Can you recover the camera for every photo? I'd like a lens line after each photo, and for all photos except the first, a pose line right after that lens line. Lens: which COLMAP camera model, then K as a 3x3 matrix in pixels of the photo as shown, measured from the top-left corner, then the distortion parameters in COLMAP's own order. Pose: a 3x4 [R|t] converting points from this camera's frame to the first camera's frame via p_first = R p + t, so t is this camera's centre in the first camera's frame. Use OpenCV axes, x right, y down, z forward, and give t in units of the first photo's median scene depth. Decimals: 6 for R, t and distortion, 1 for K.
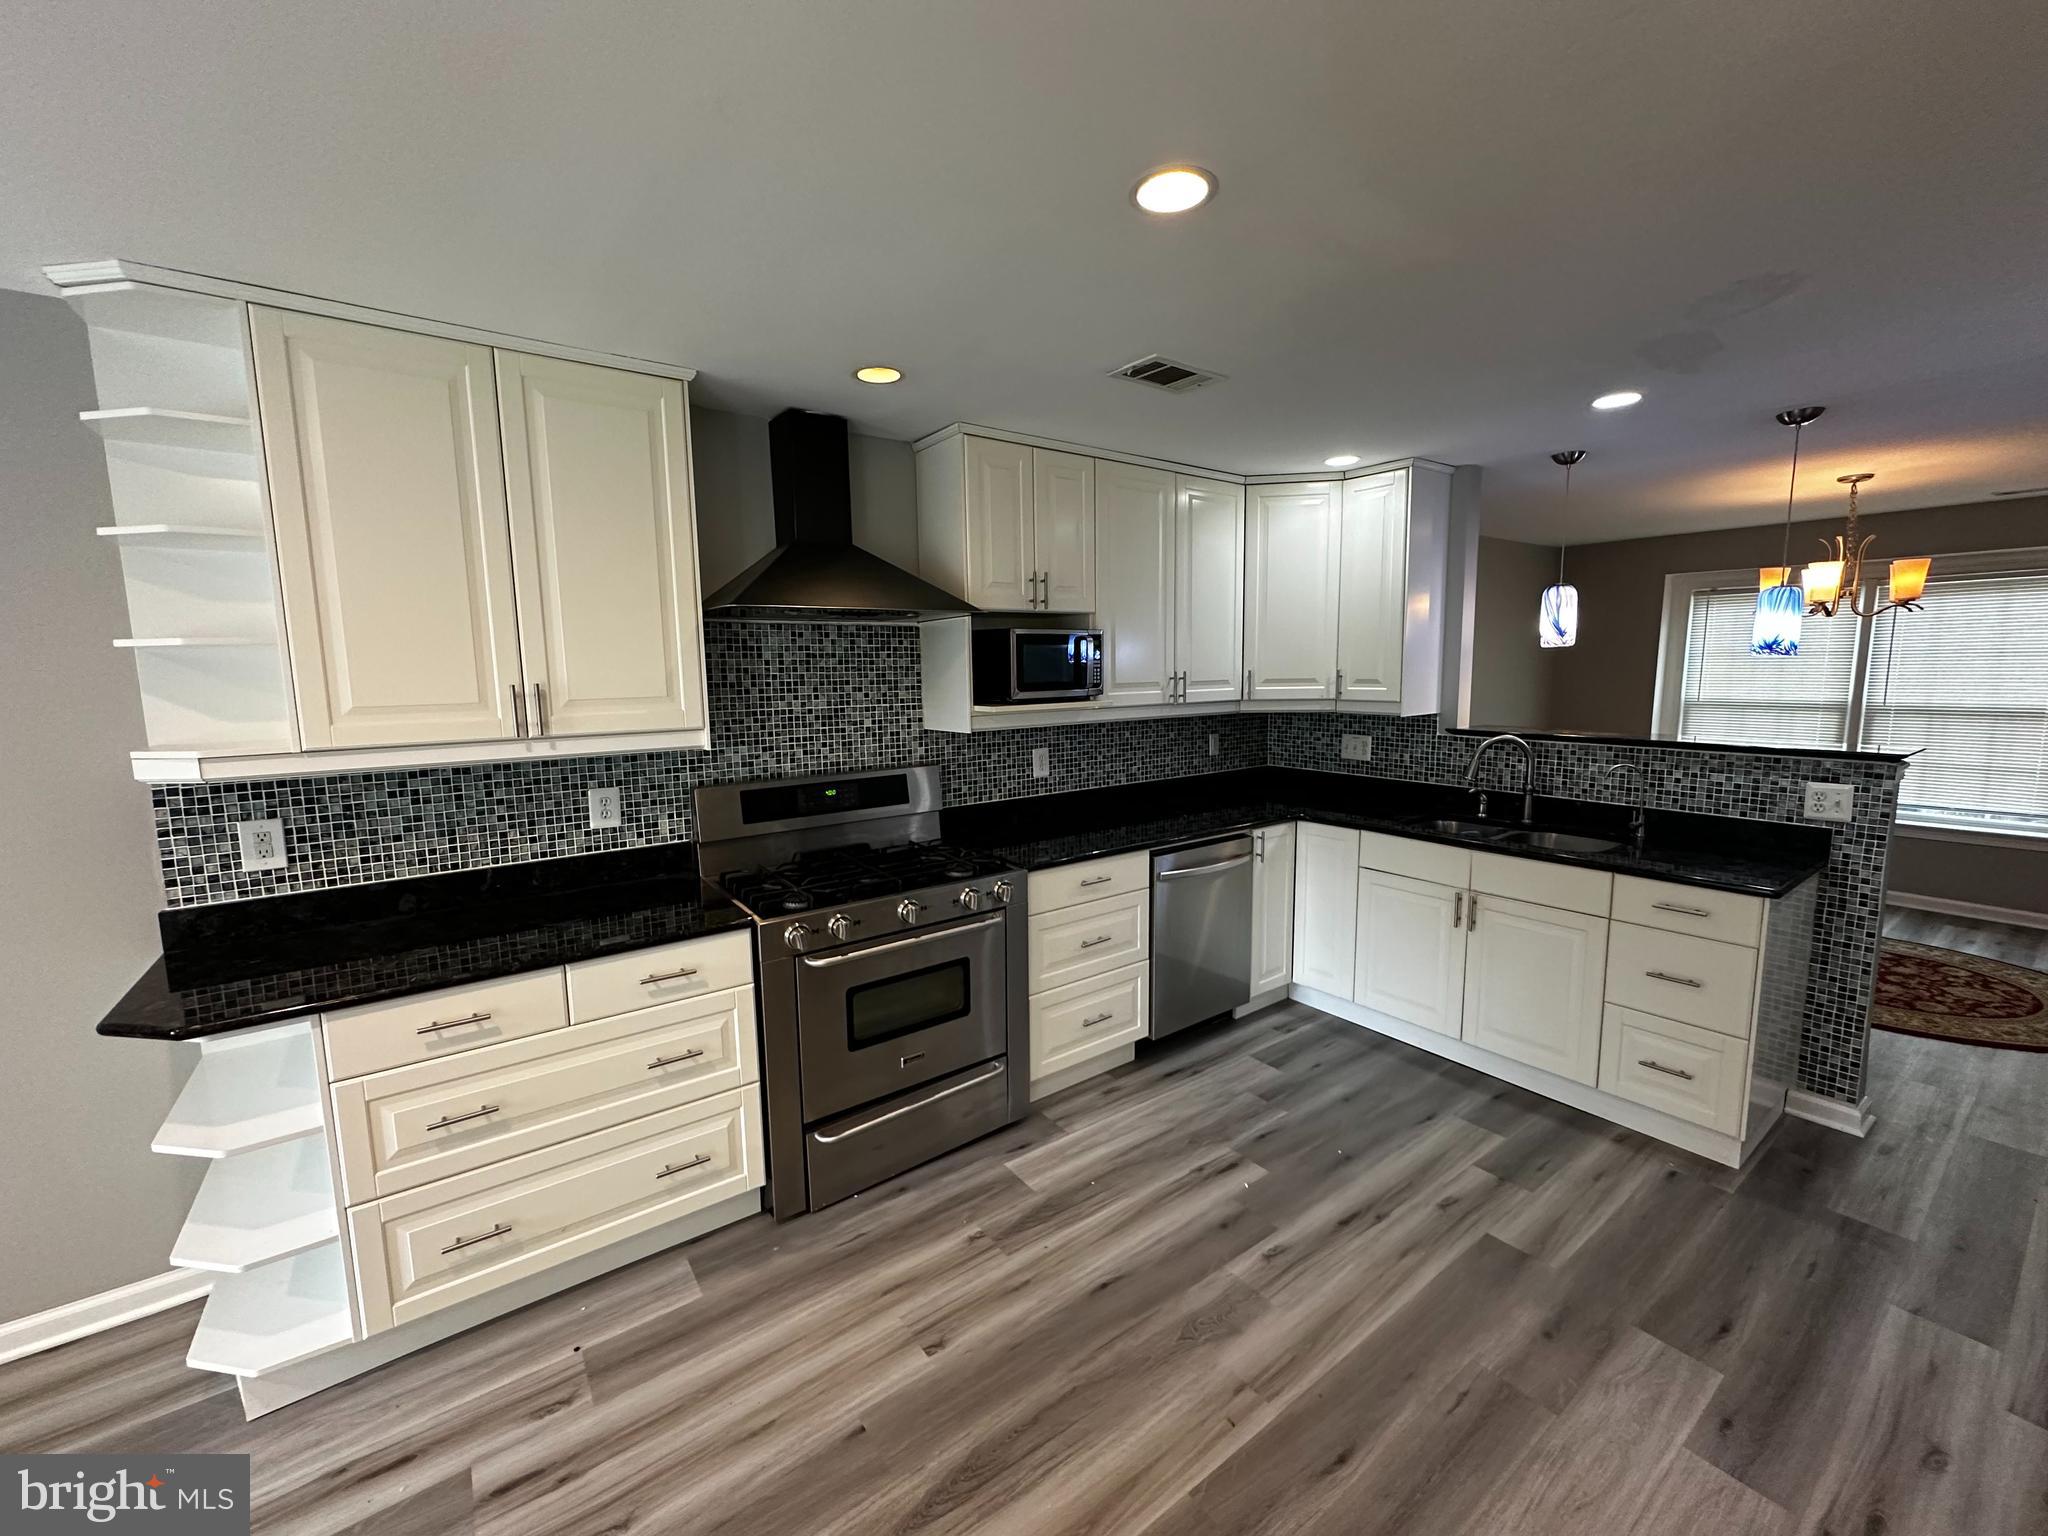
lens RADIAL K [[816.3, 0, 1021.4], [0, 816.3, 764.3], [0, 0, 1]] dist [-0.000814, 0.000297]
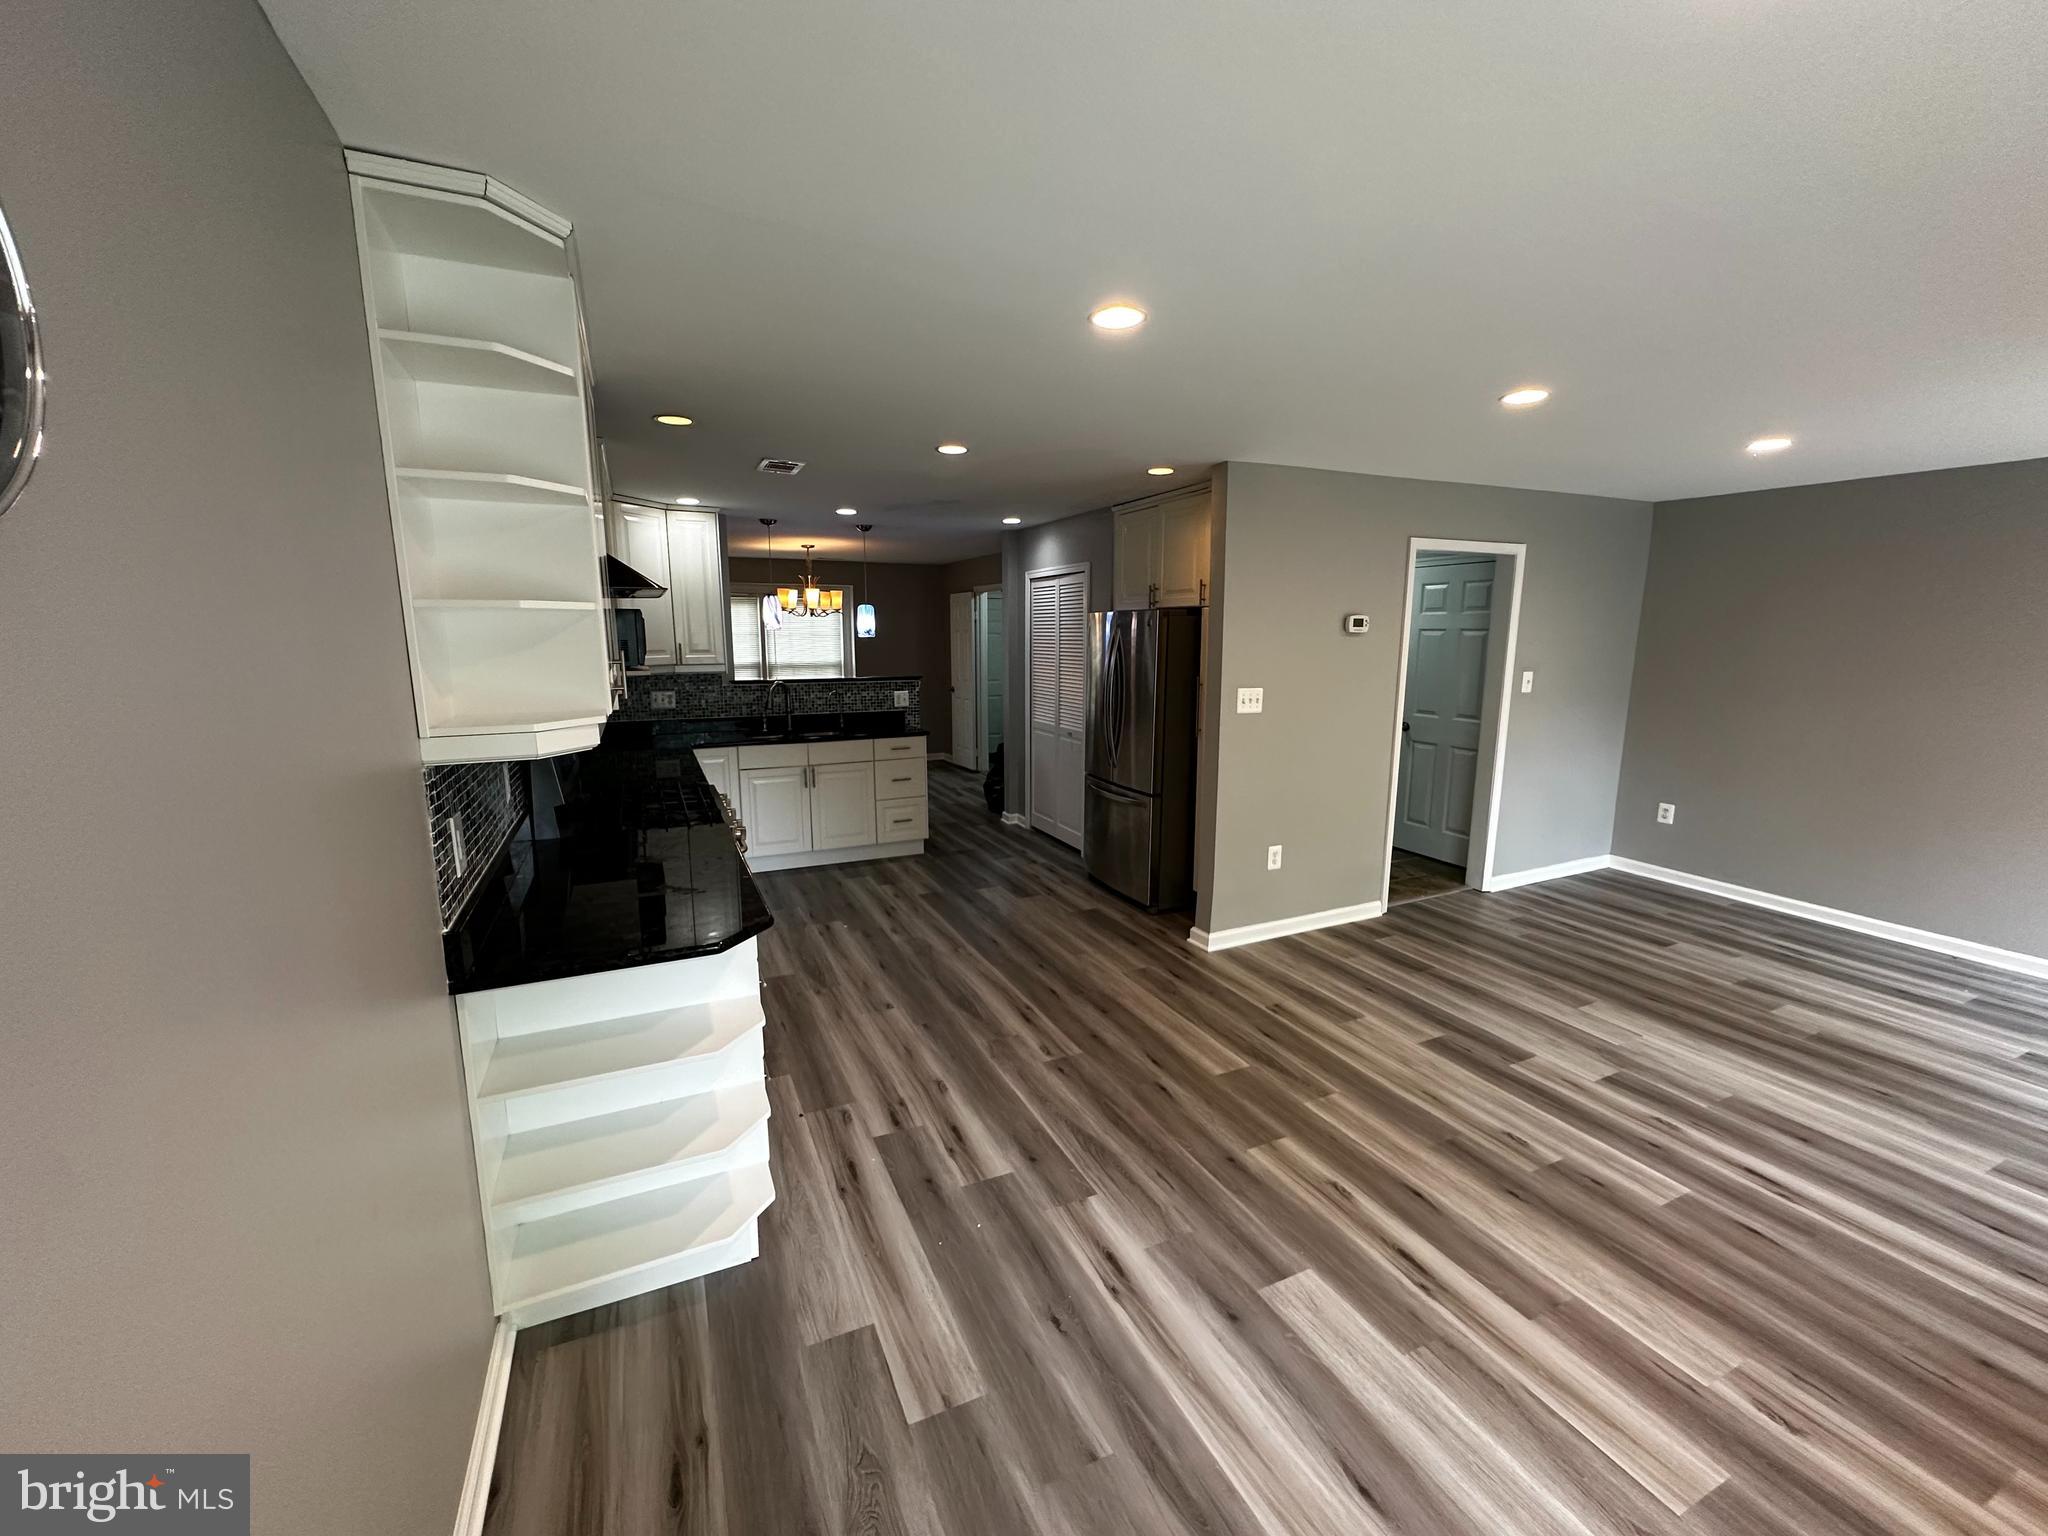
lens RADIAL K [[816.3, 0, 1021.4], [0, 816.3, 764.3], [0, 0, 1]] dist [-0.000814, 0.000297]
pose [[0.195881, -0.142499, 0.970219, -1.171249], [0.117786, 0.985642, 0.120984, -0.011799], [-0.973528, 0.090580, 0.209853, 0.174876]]
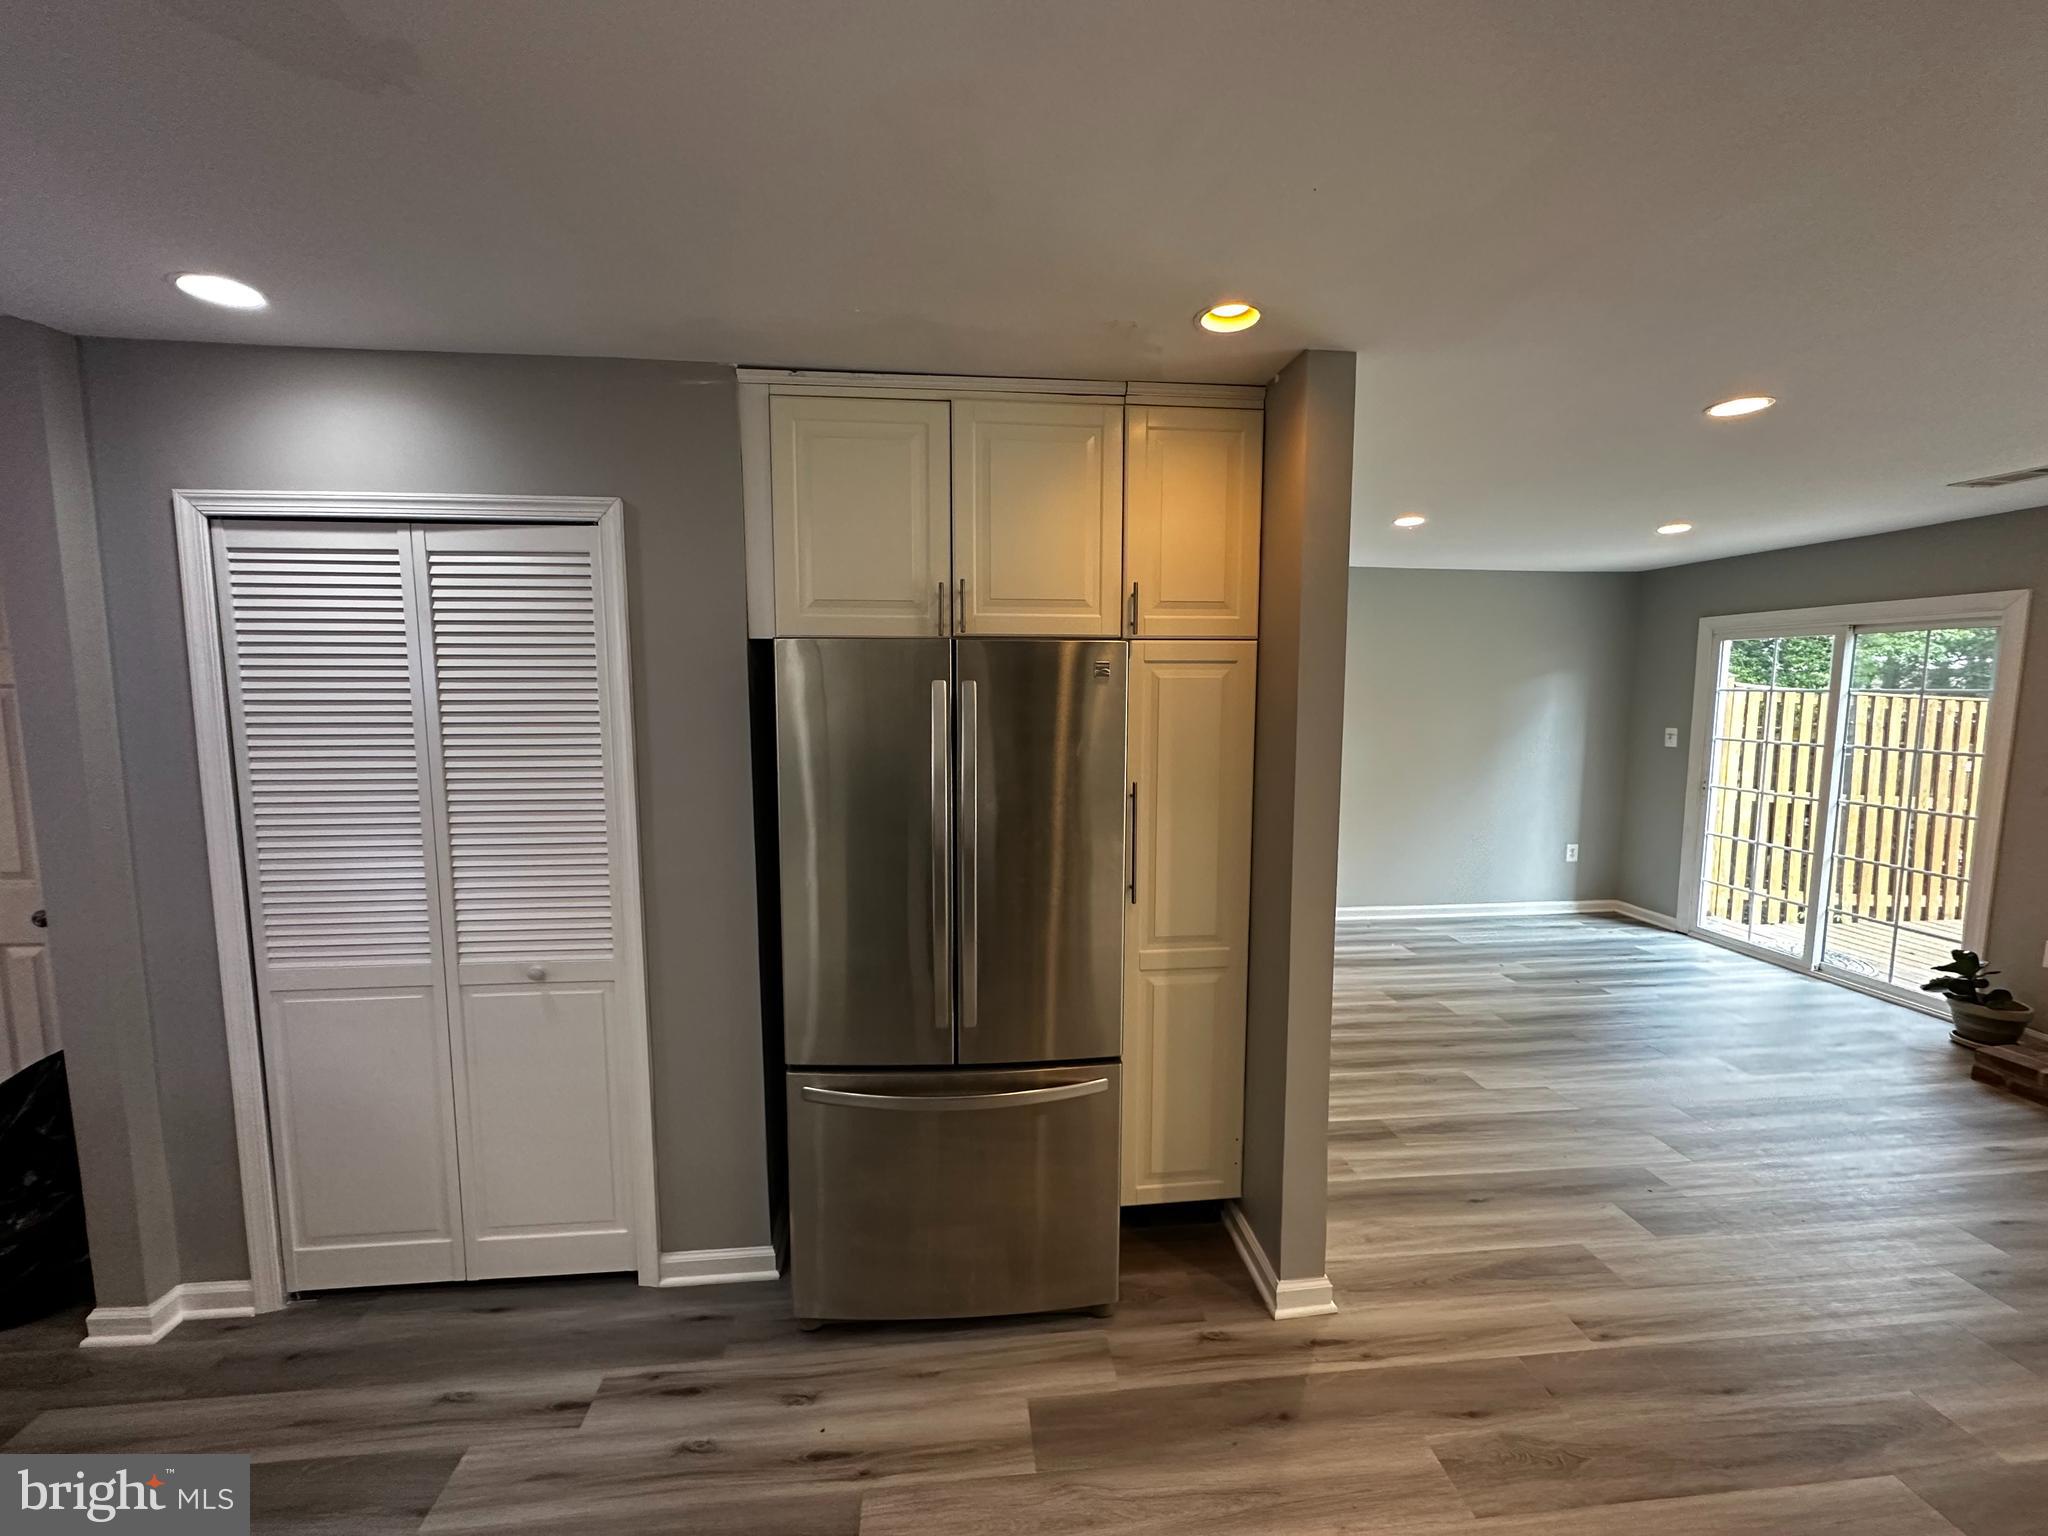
lens RADIAL K [[816.3, 0, 1021.4], [0, 816.3, 764.3], [0, 0, 1]] dist [-0.000814, 0.000297]
pose [[-0.864756, -0.035652, 0.500925, 0.133253], [0.073406, 0.977790, 0.196313, -0.120356], [-0.496798, 0.206533, -0.842933, 0.843159]]
